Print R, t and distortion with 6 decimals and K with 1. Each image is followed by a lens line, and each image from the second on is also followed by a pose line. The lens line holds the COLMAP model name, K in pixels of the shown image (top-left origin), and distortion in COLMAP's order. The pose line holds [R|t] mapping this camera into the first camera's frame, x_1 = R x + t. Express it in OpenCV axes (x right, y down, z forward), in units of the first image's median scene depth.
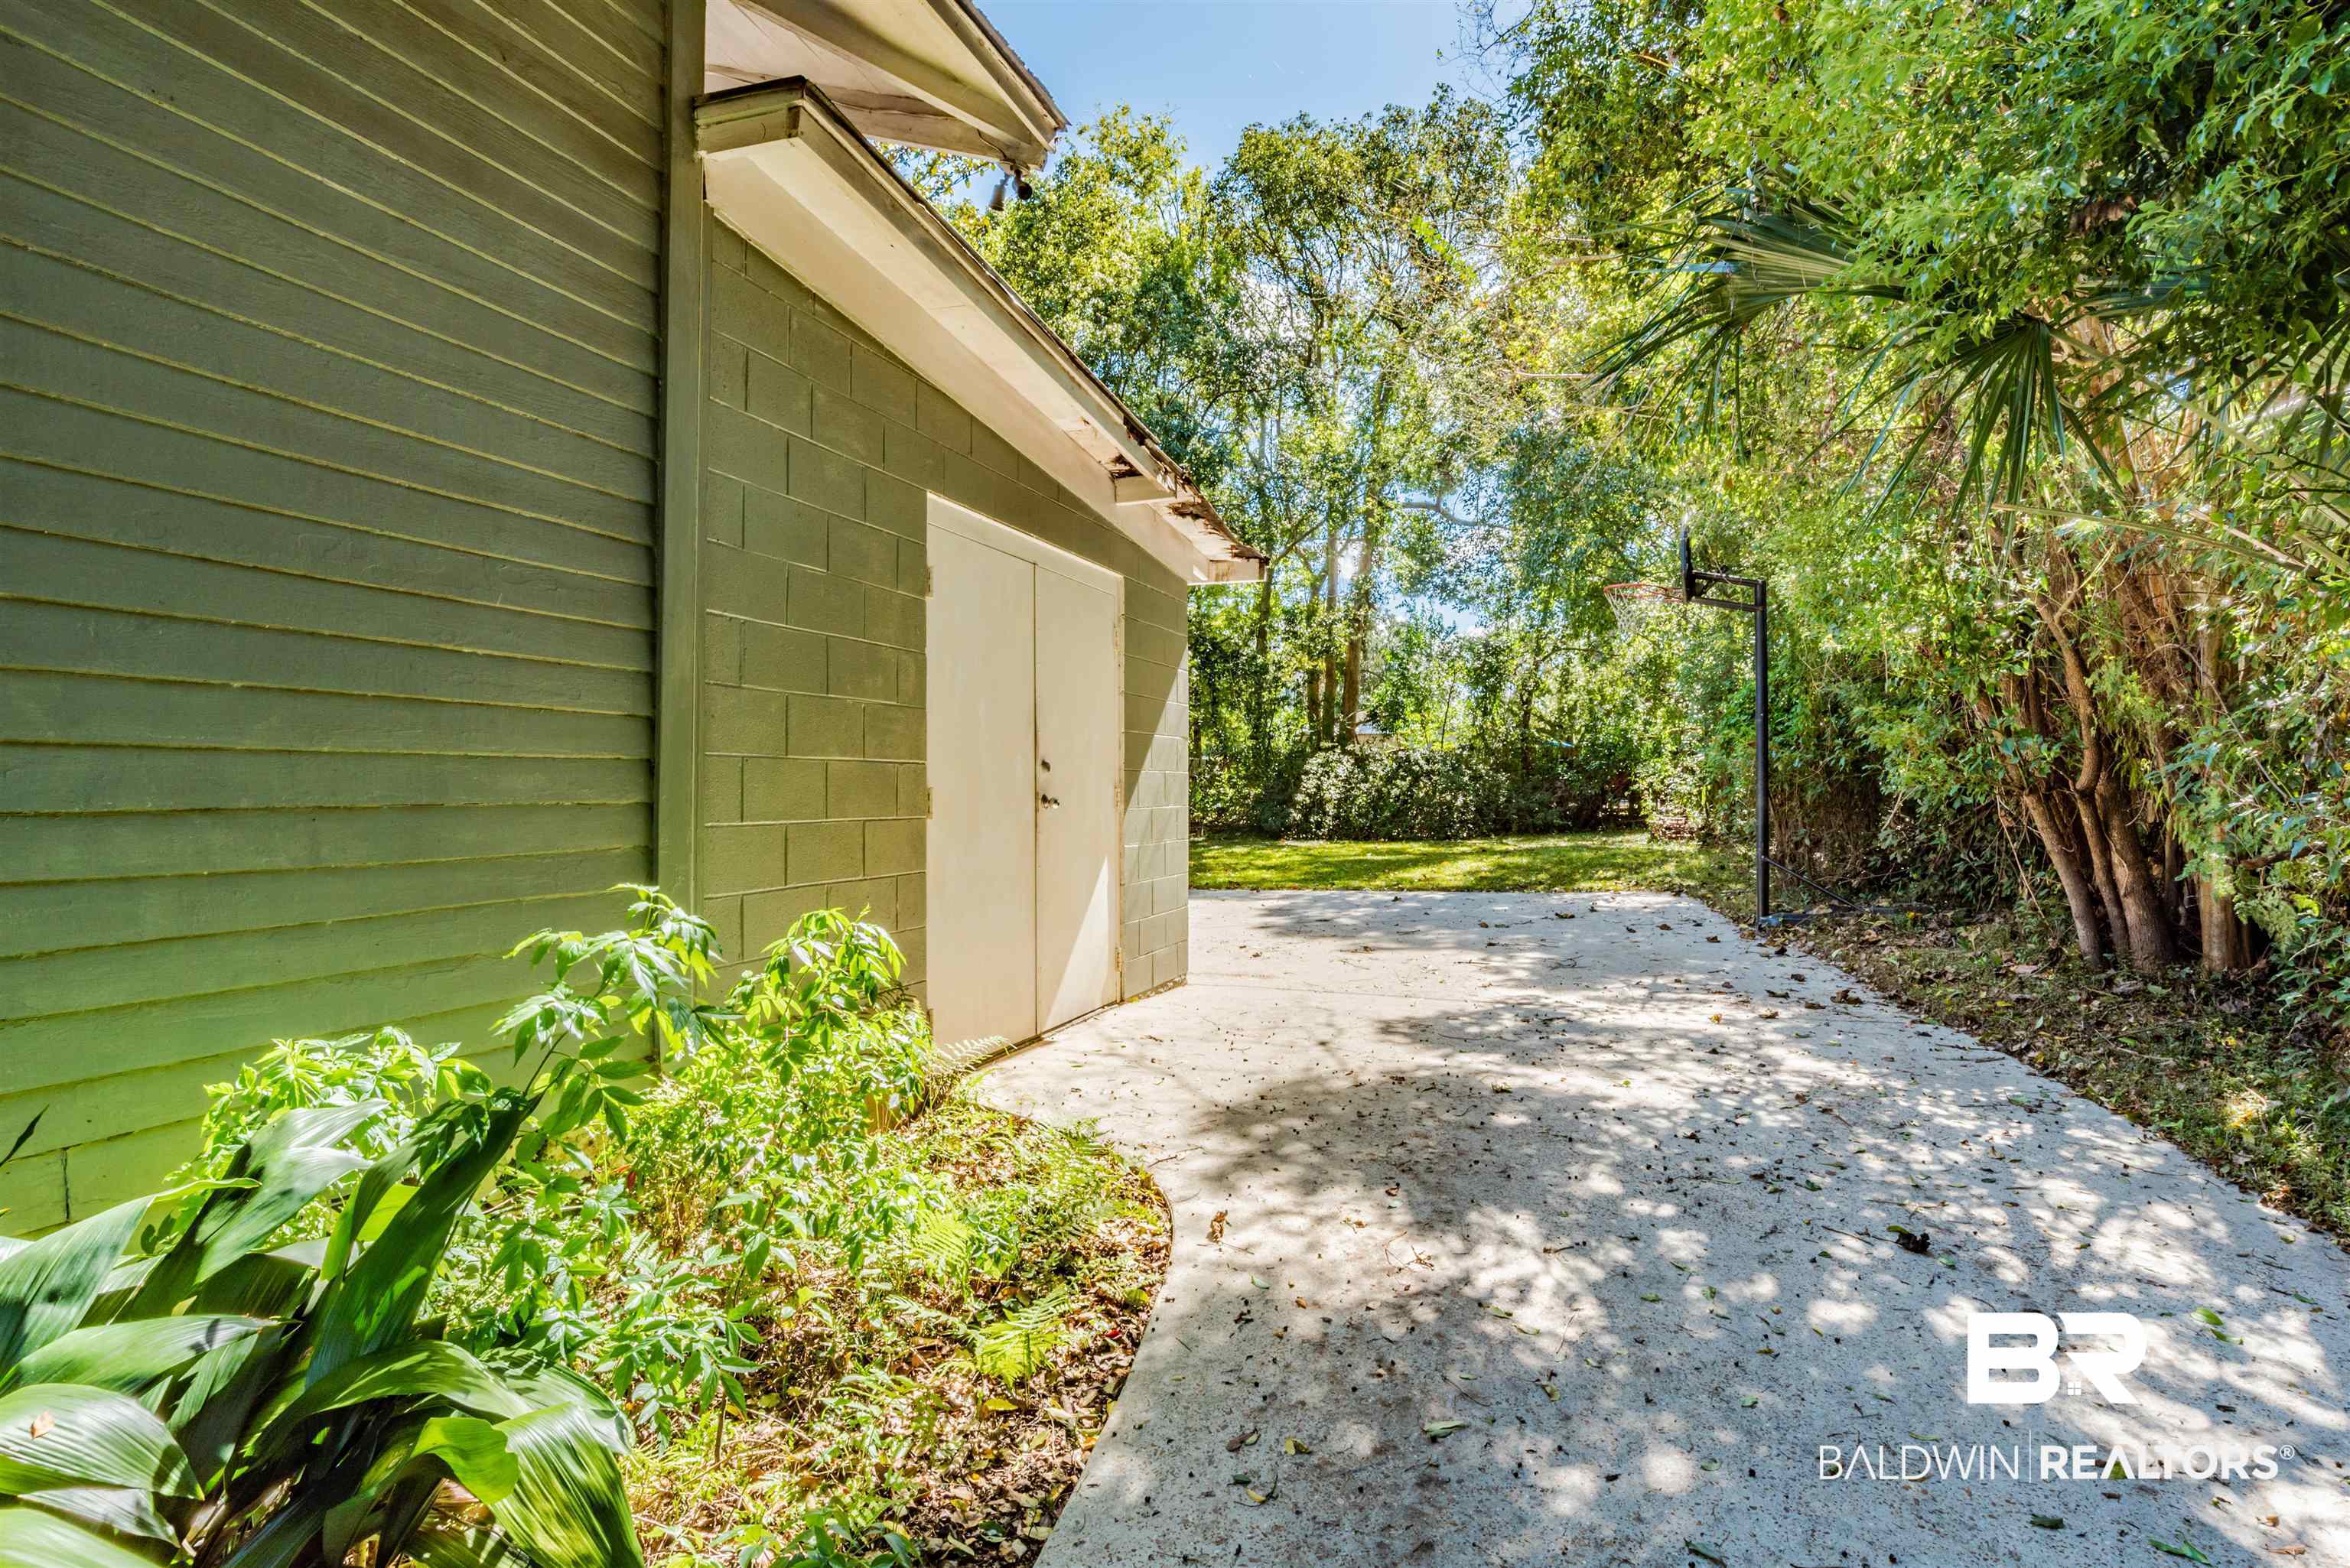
lens RADIAL K [[1192.5, 0, 1180.5], [0, 1192.5, 791.3], [0, 0, 1]] dist [-0.043666, 0.016192]
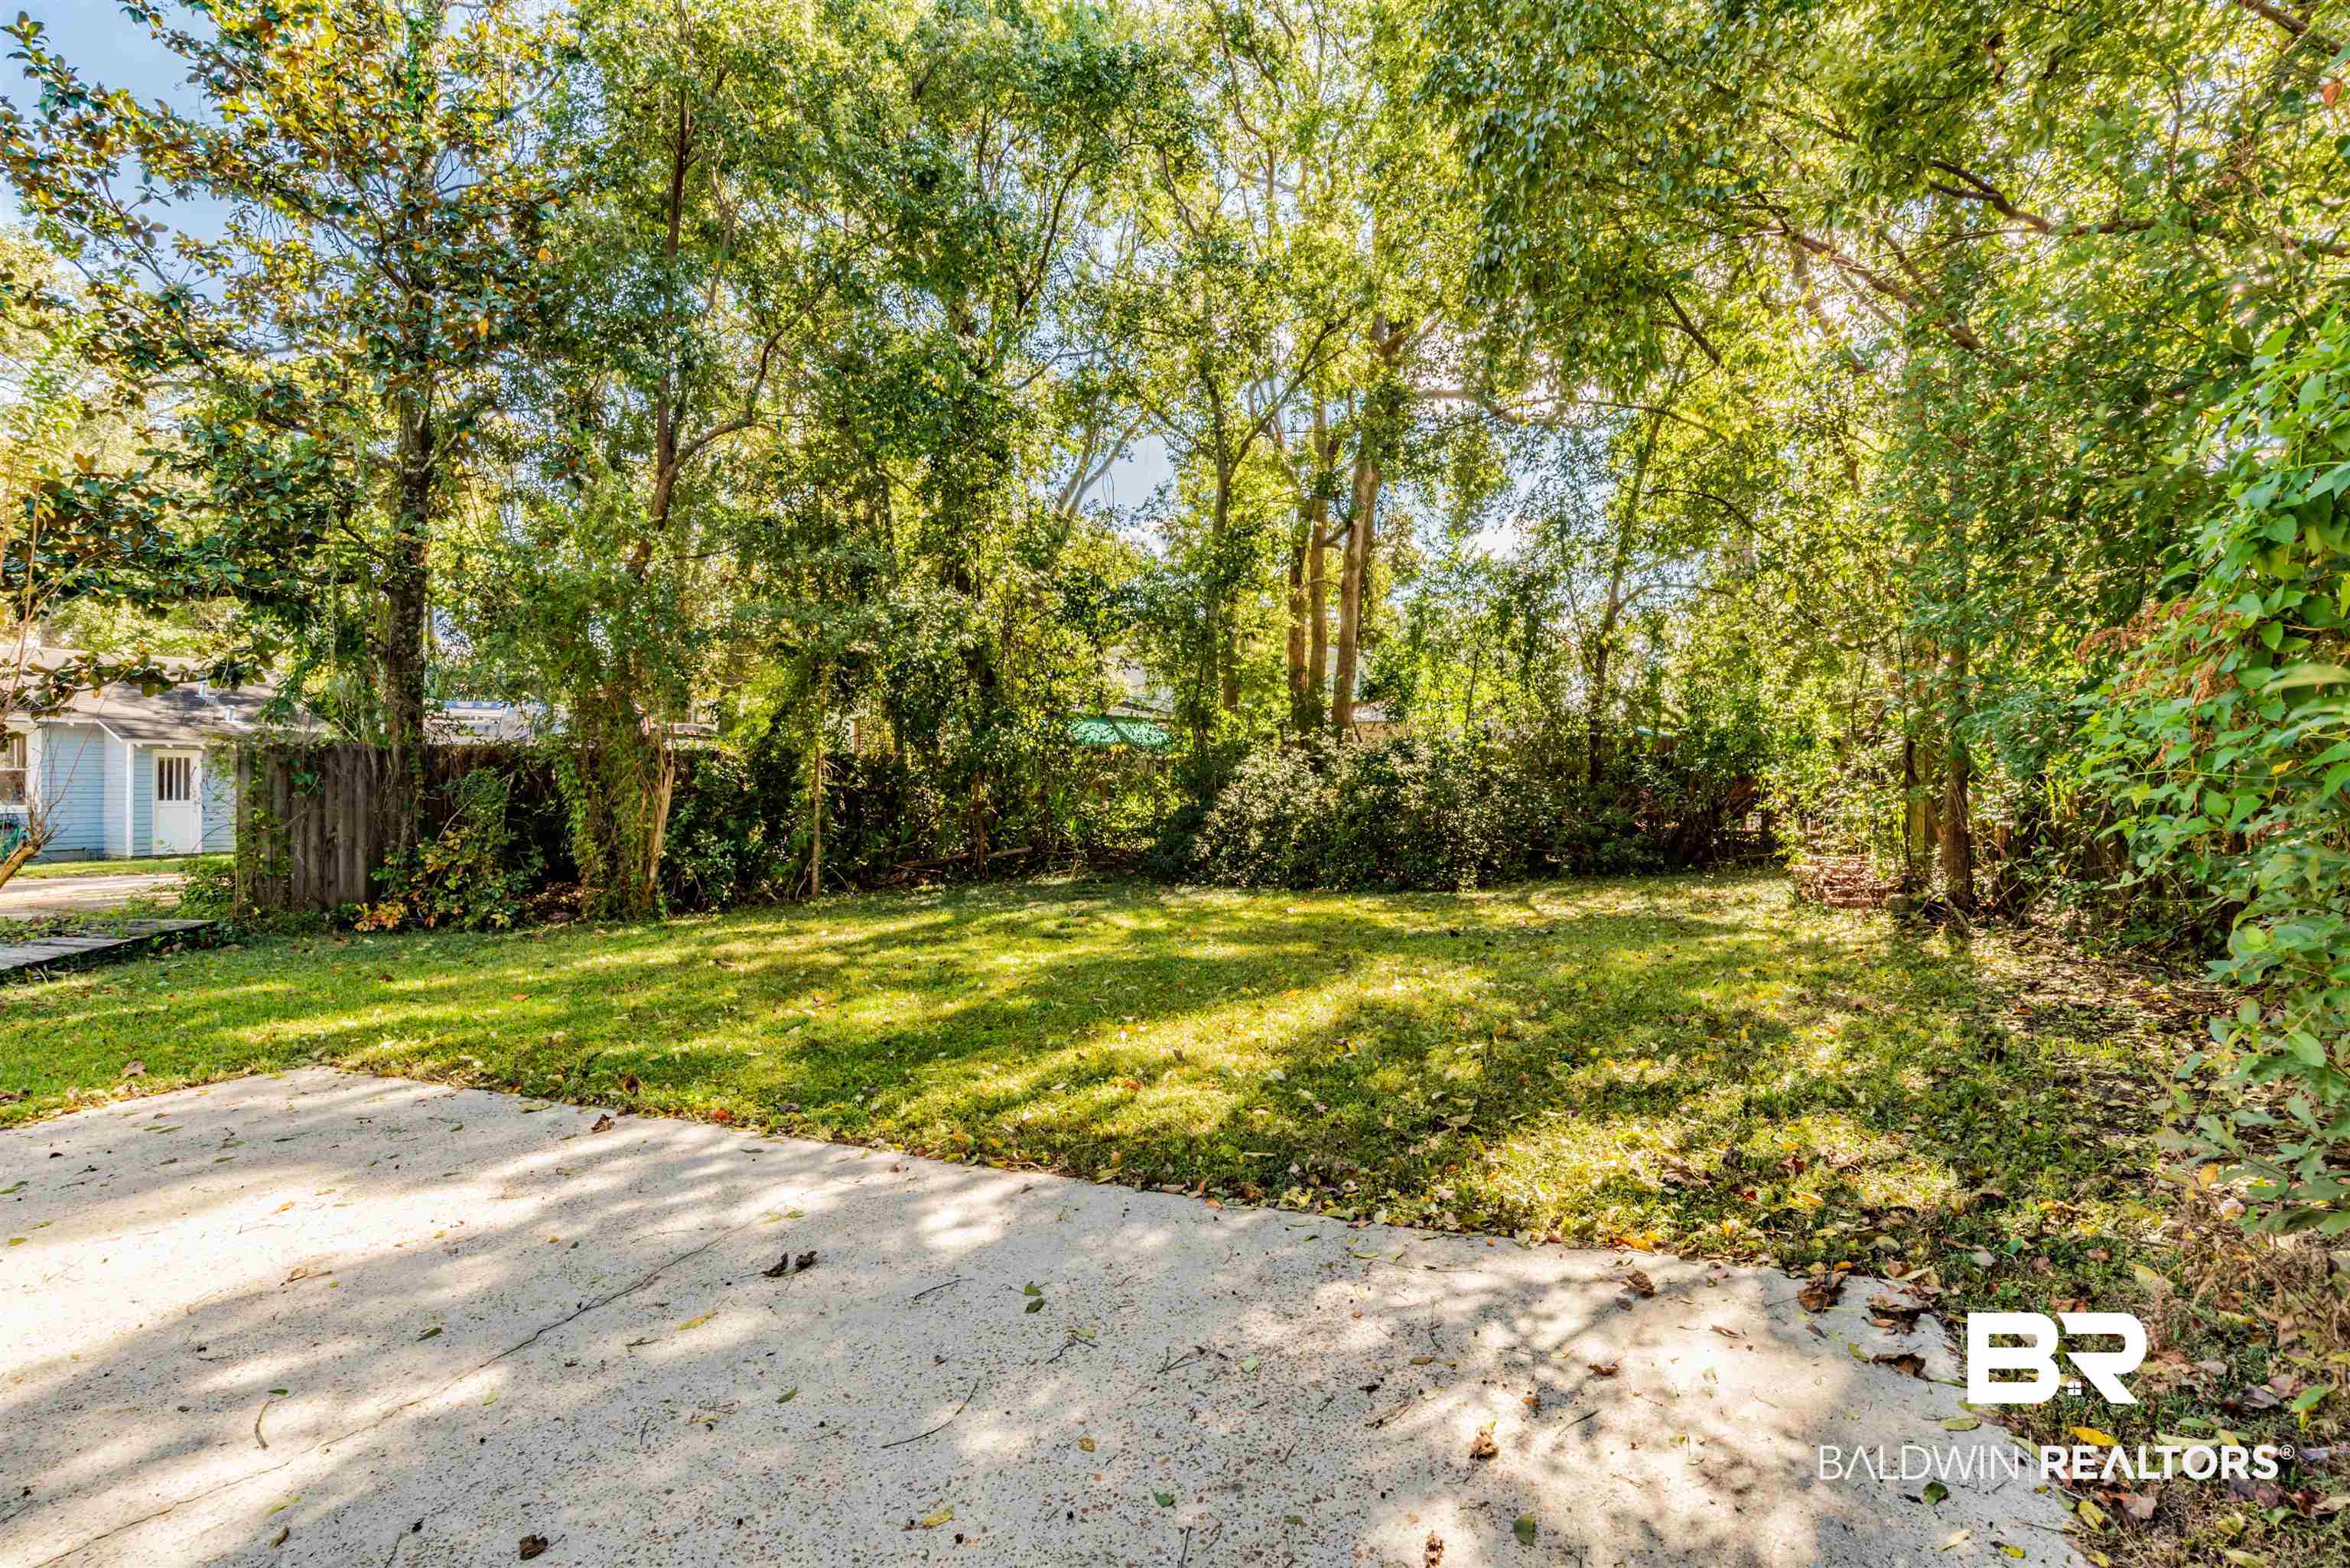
lens RADIAL K [[1192.5, 0, 1170.1], [0, 1192.5, 781.9], [0, 0, 1]] dist [-0.043666, 0.016192]
pose [[0.994351, -0.000240, -0.106142, 0.145430], [-0.000763, 0.999955, -0.009413, -0.007020], [0.106140, 0.009441, 0.994306, 0.370132]]
